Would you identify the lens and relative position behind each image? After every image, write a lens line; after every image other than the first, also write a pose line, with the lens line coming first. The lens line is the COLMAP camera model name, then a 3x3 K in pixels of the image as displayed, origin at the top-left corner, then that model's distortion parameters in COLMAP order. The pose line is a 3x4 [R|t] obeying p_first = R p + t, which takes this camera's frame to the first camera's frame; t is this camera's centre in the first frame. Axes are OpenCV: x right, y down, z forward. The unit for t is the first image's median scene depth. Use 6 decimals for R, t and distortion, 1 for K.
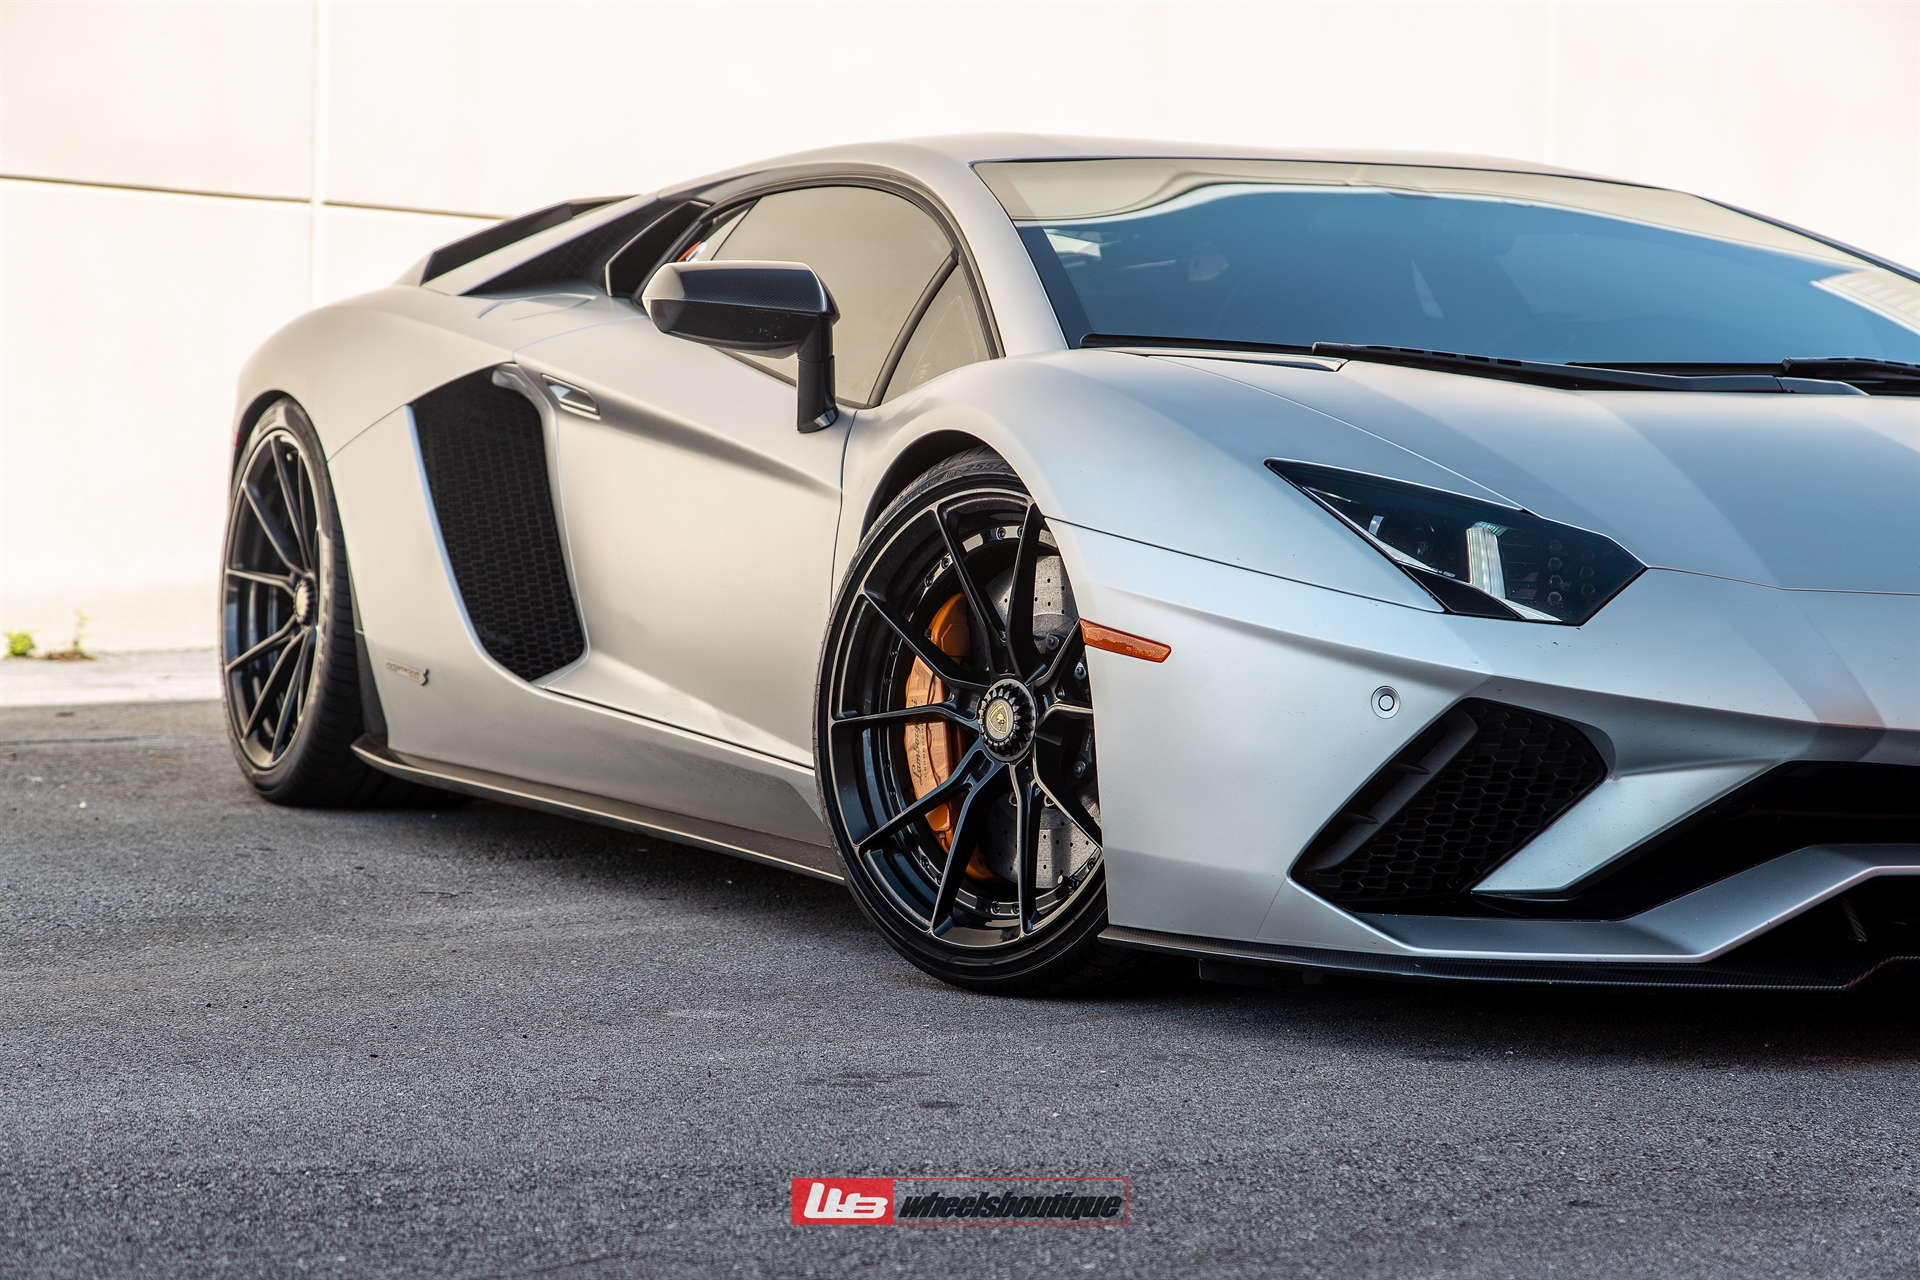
lens RADIAL K [[4939.4, 0, 960.0], [0, 4939.4, 640.0], [0, 0, 1]] dist [-0.043080, 0.249494]
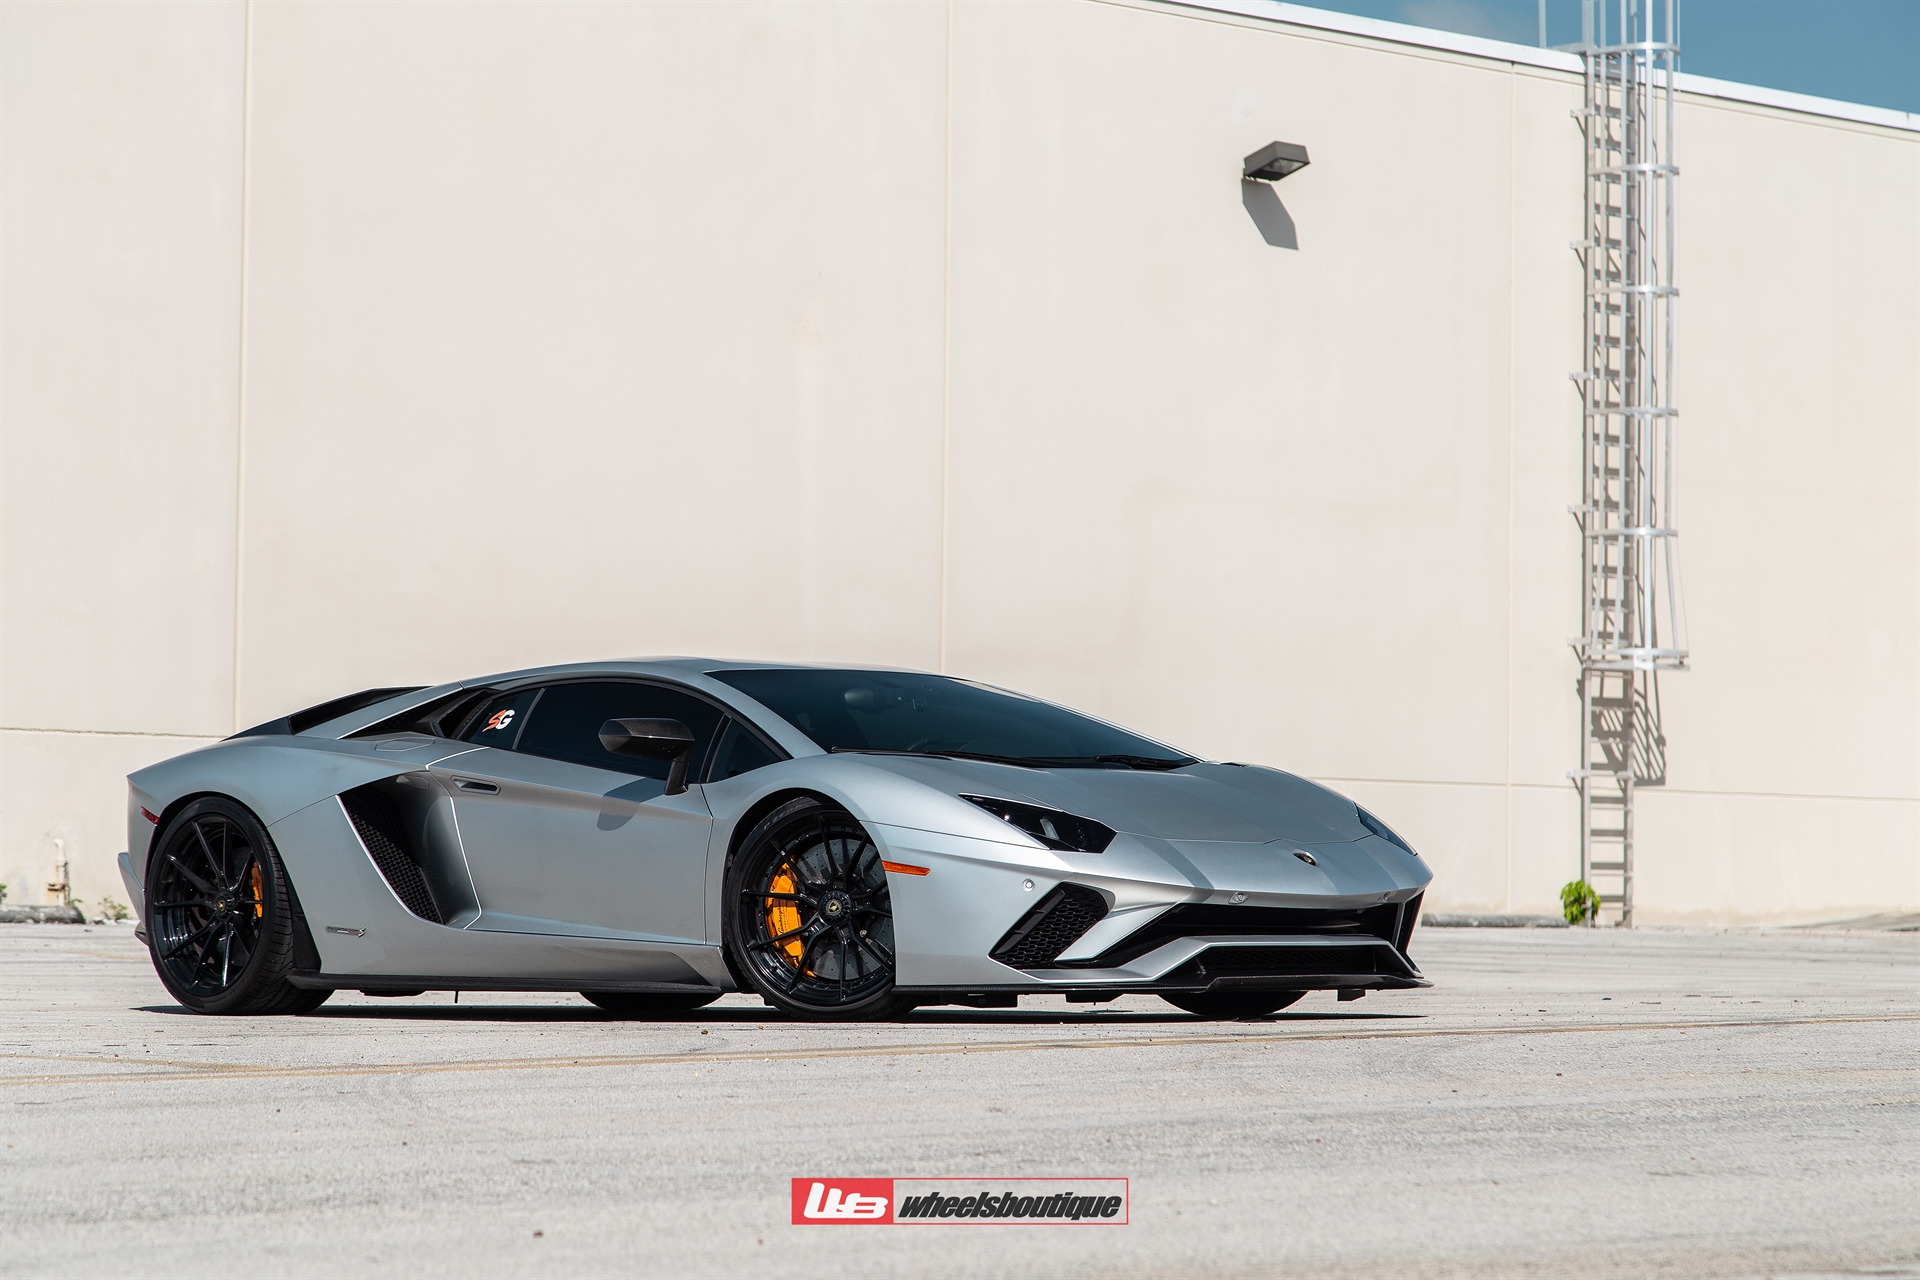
lens RADIAL K [[5820.9, 0, 960.0], [0, 5820.9, 640.0], [0, 0, 1]] dist [0.028126, 1.931319]
pose [[0.940791, -0.007518, 0.338905, -0.856073], [0.037901, 0.995818, -0.083123, 0.119703], [-0.336863, 0.091046, 0.937141, -1.620058]]
